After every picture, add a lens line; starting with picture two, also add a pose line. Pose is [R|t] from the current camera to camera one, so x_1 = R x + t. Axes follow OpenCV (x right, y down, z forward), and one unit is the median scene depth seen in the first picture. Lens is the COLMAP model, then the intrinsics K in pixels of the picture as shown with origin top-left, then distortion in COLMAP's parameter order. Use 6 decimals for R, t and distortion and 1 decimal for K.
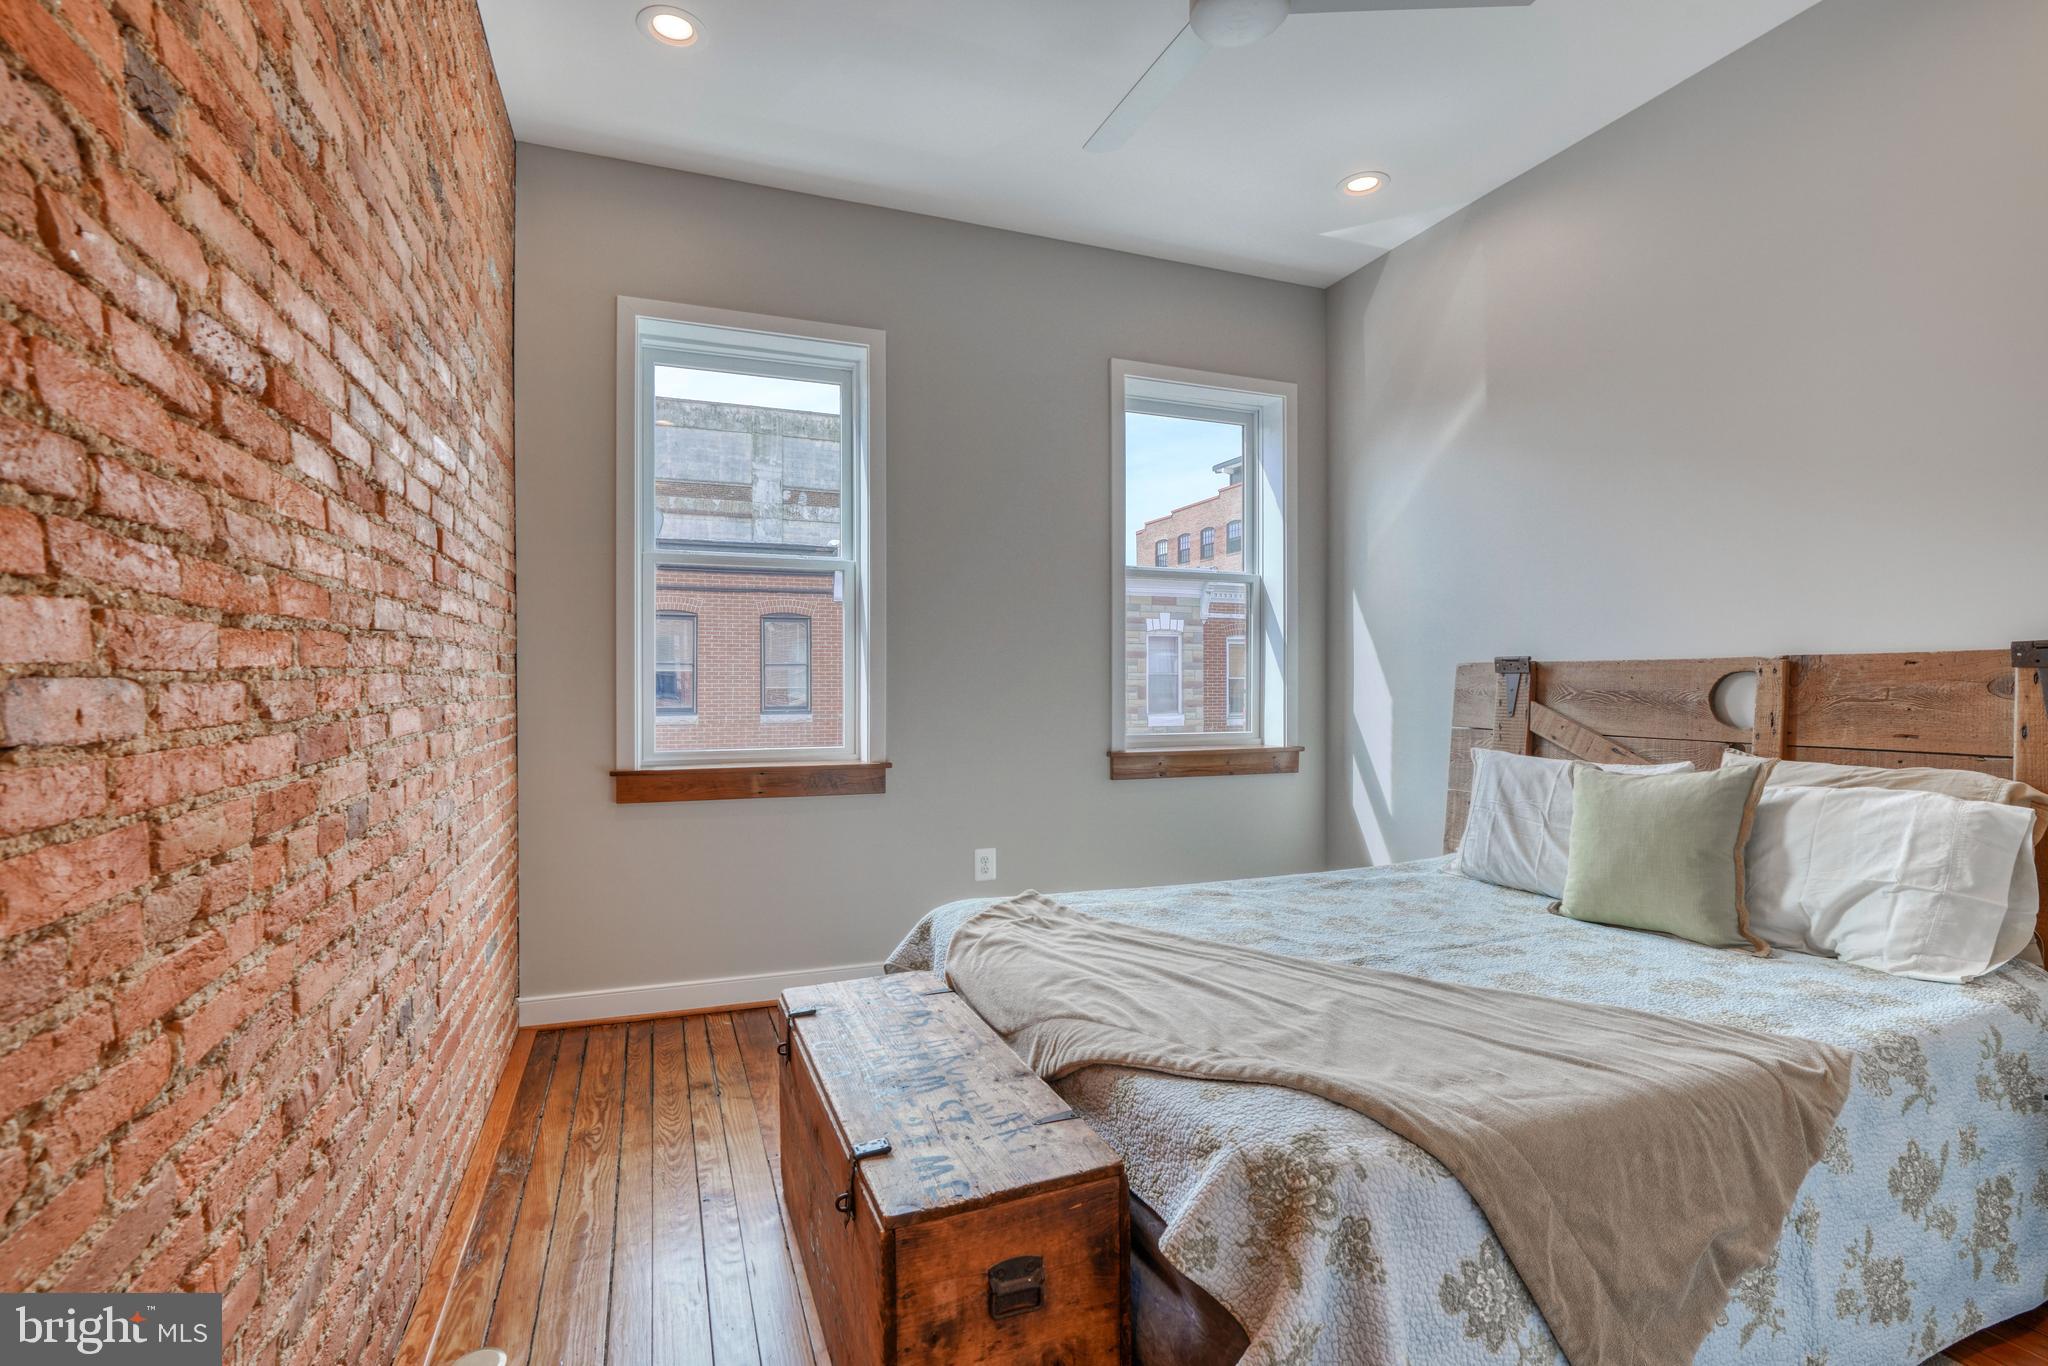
lens RADIAL K [[929.0, 0, 1011.2], [0, 929.0, 691.6], [0, 0, 1]] dist [-0.001646, 0.000471]
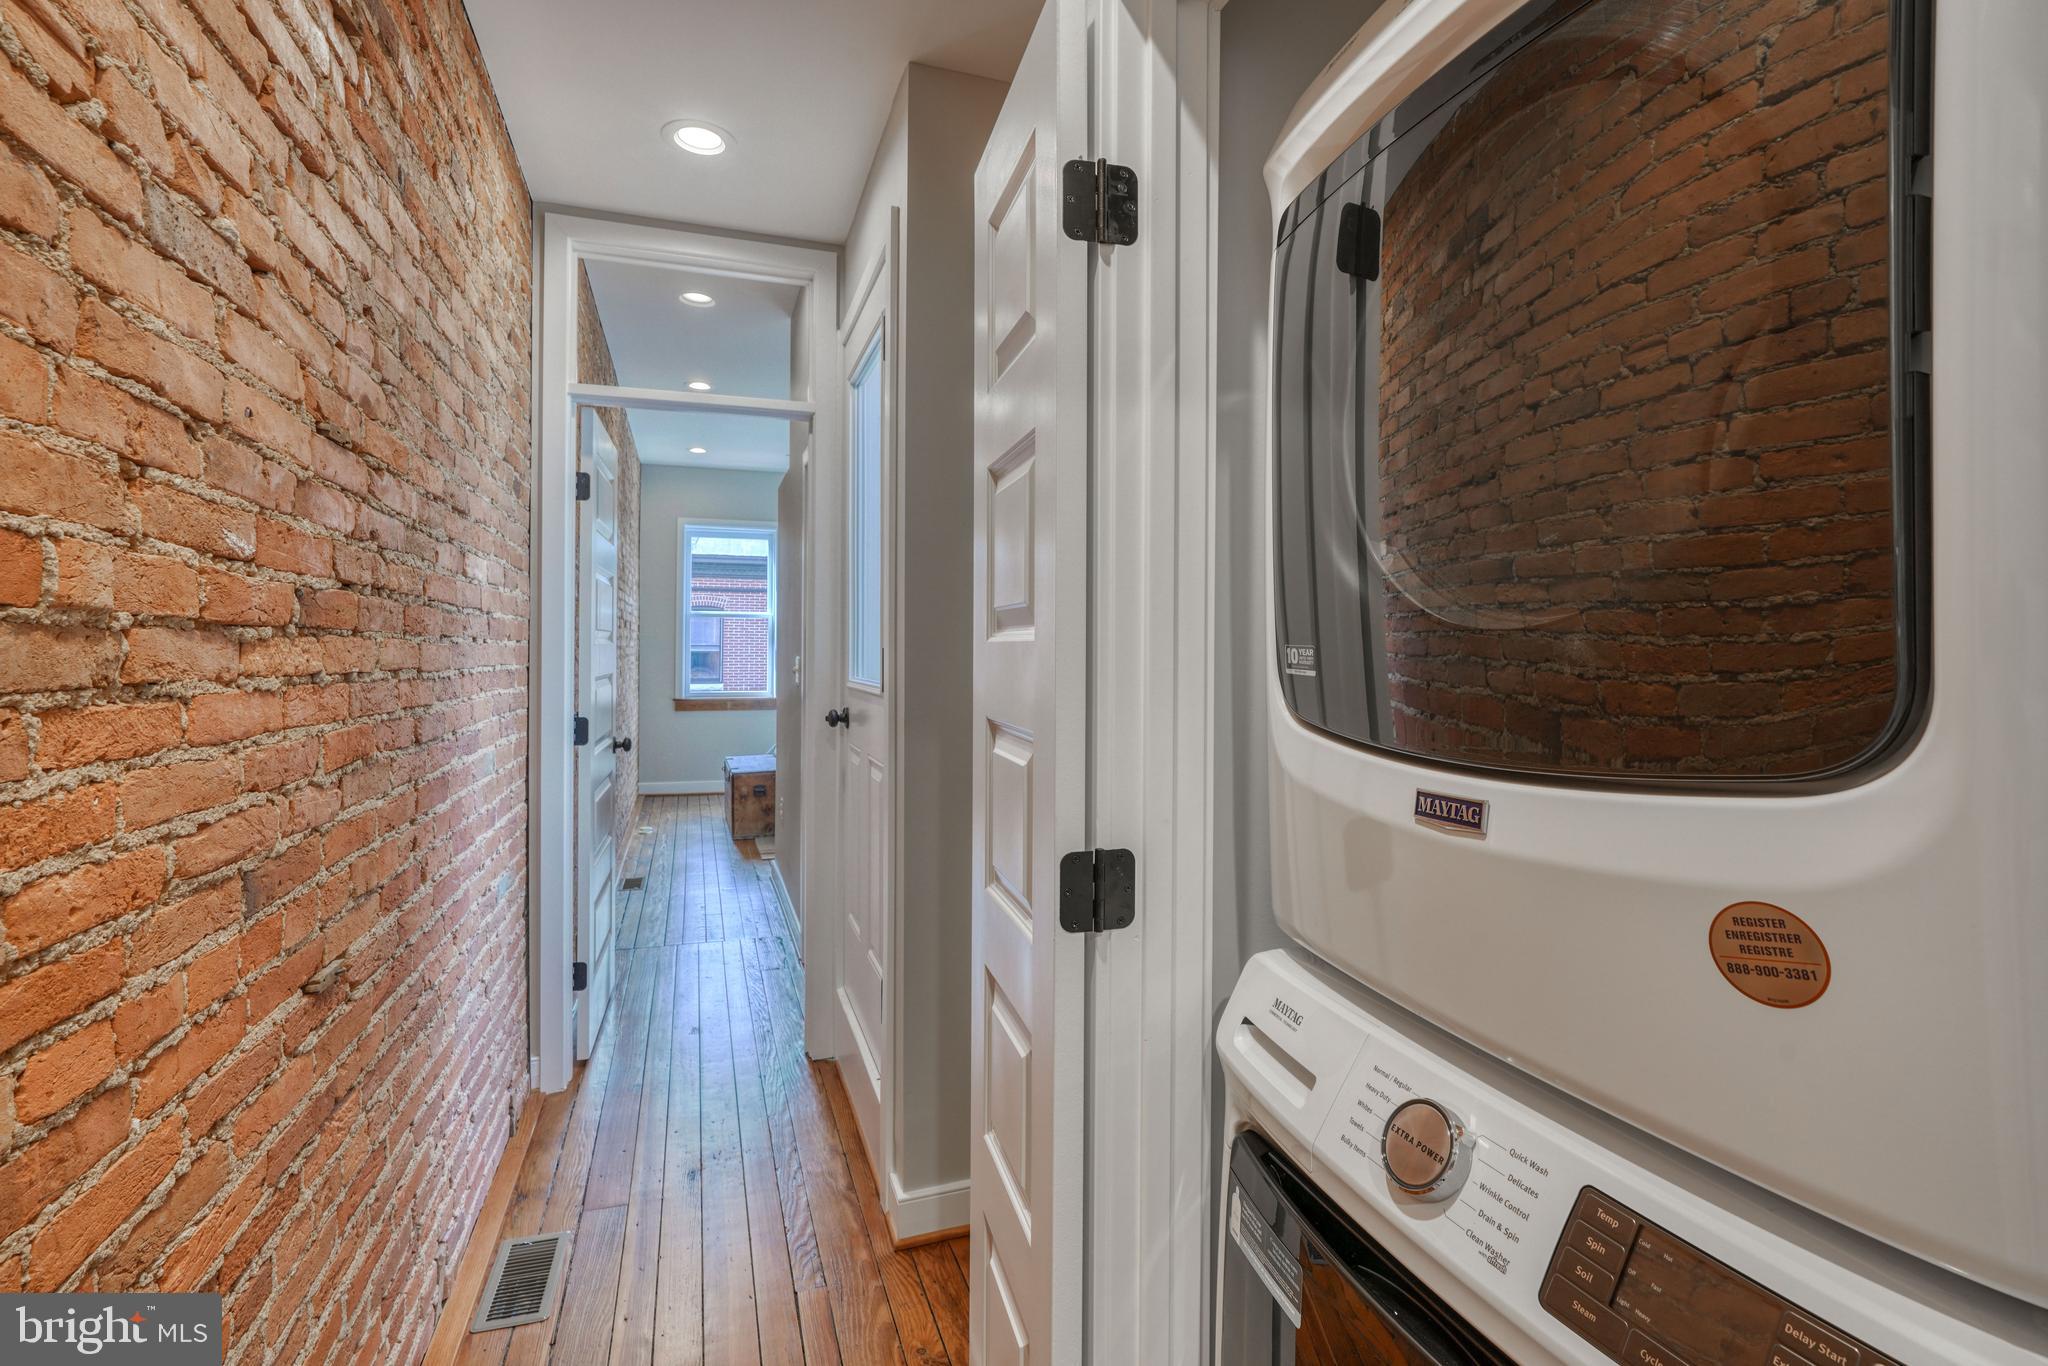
lens RADIAL K [[941.3, 0, 1017.5], [0, 941.3, 660.4], [0, 0, 1]] dist [-0.001294, -0.000003]
pose [[0.999399, 0.003909, -0.034449, 0.128288], [-0.004125, 0.999972, -0.006178, -0.001963], [0.034424, 0.006316, 0.999387, -0.328805]]
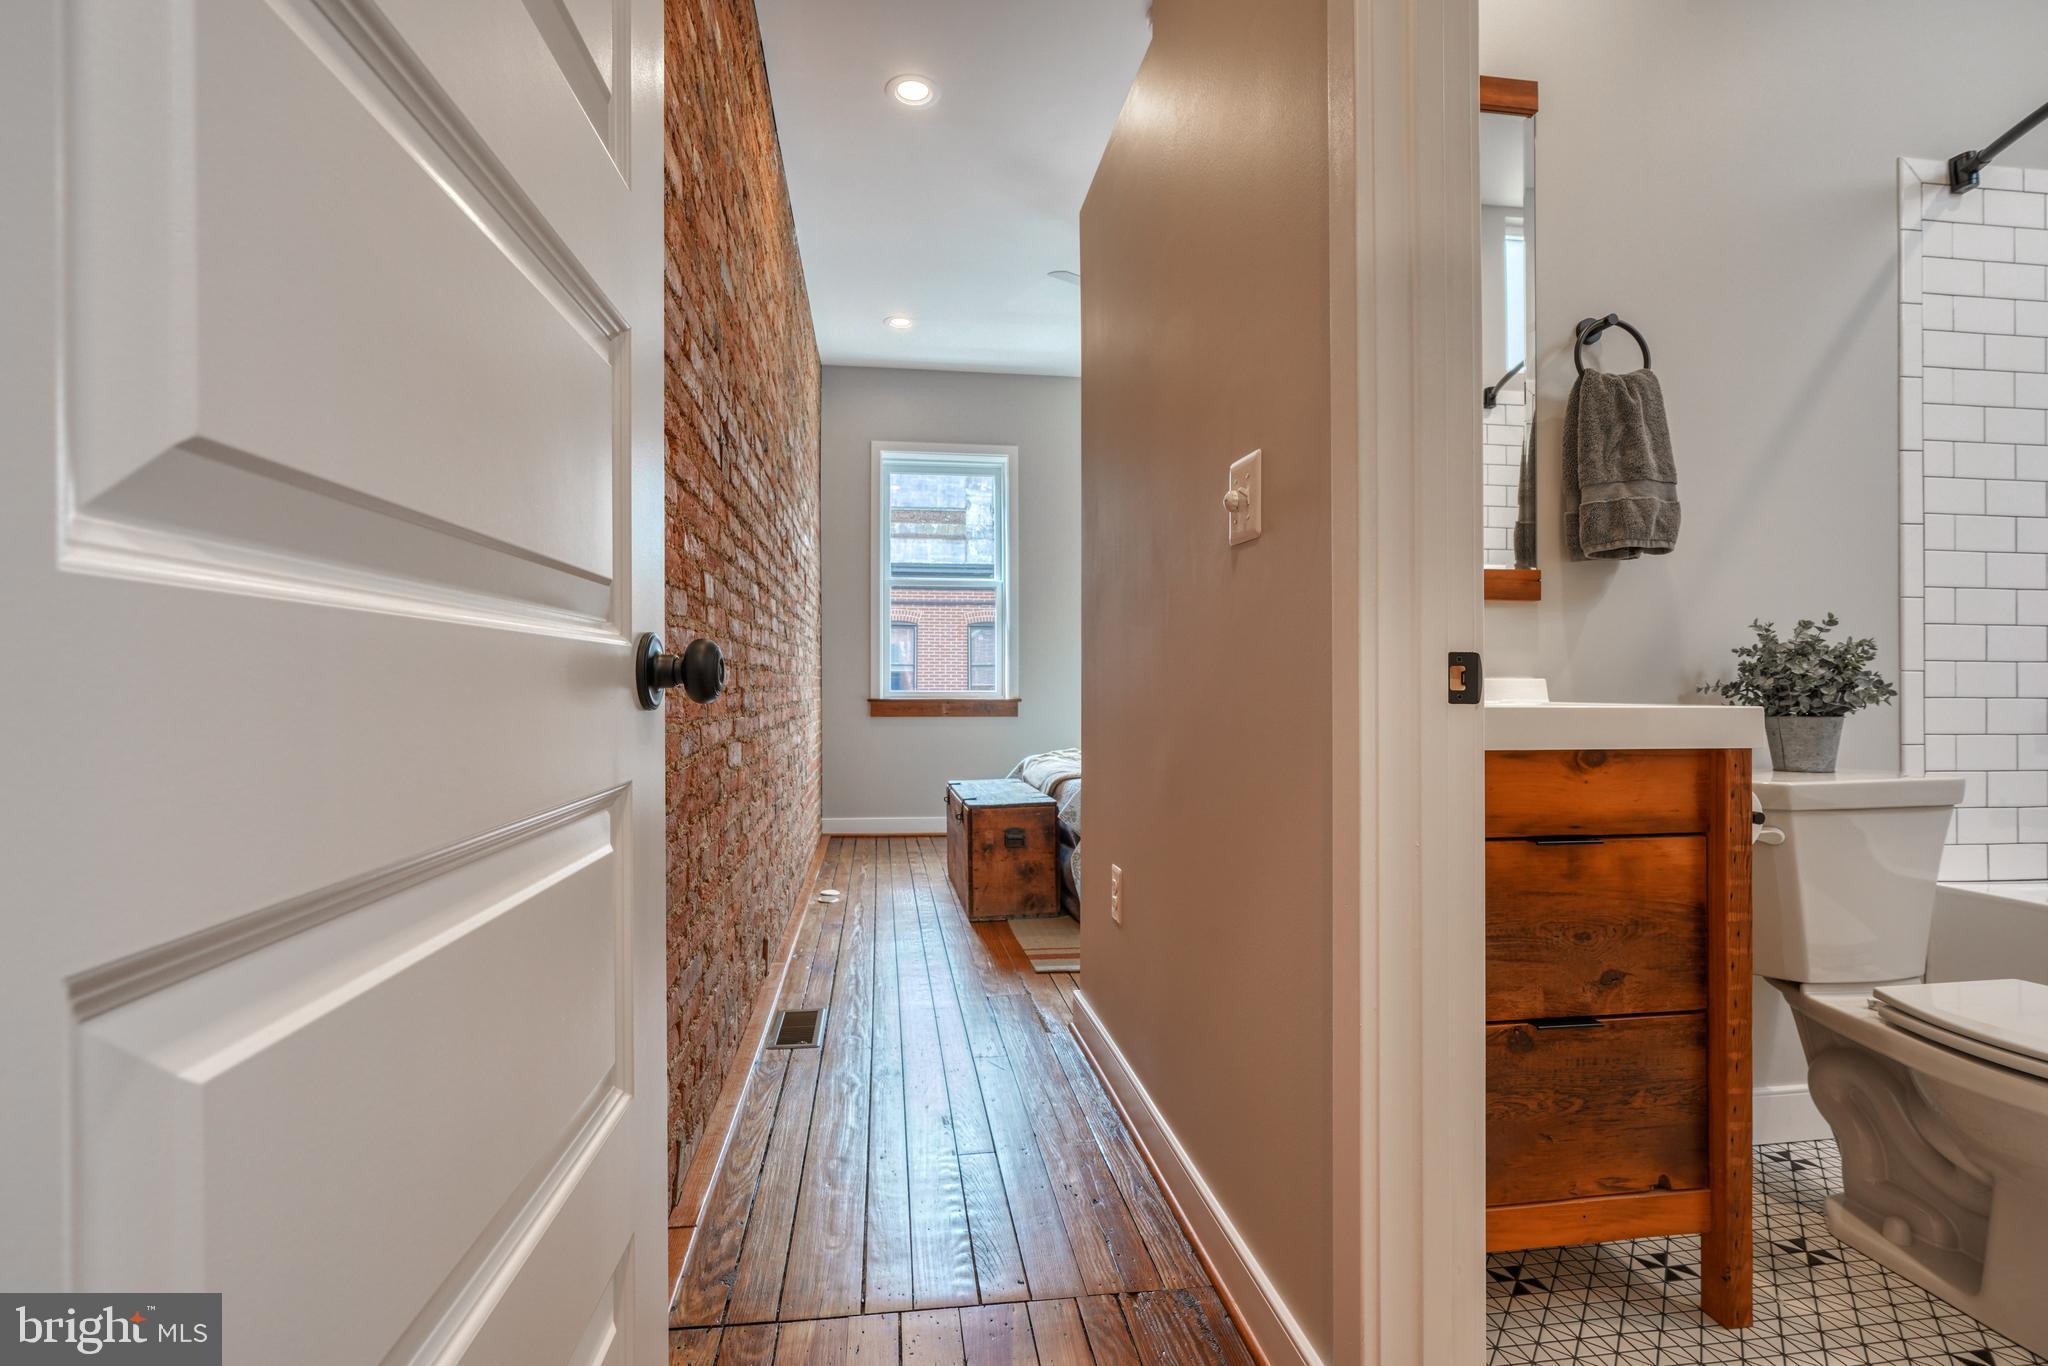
lens RADIAL K [[929.0, 0, 1011.2], [0, 929.0, 691.6], [0, 0, 1]] dist [-0.001646, 0.000471]
pose [[0.974318, -0.002472, -0.225164, 0.053014], [-0.000272, 0.999926, -0.012158, 0.019050], [0.225177, 0.011907, 0.974245, -0.148473]]
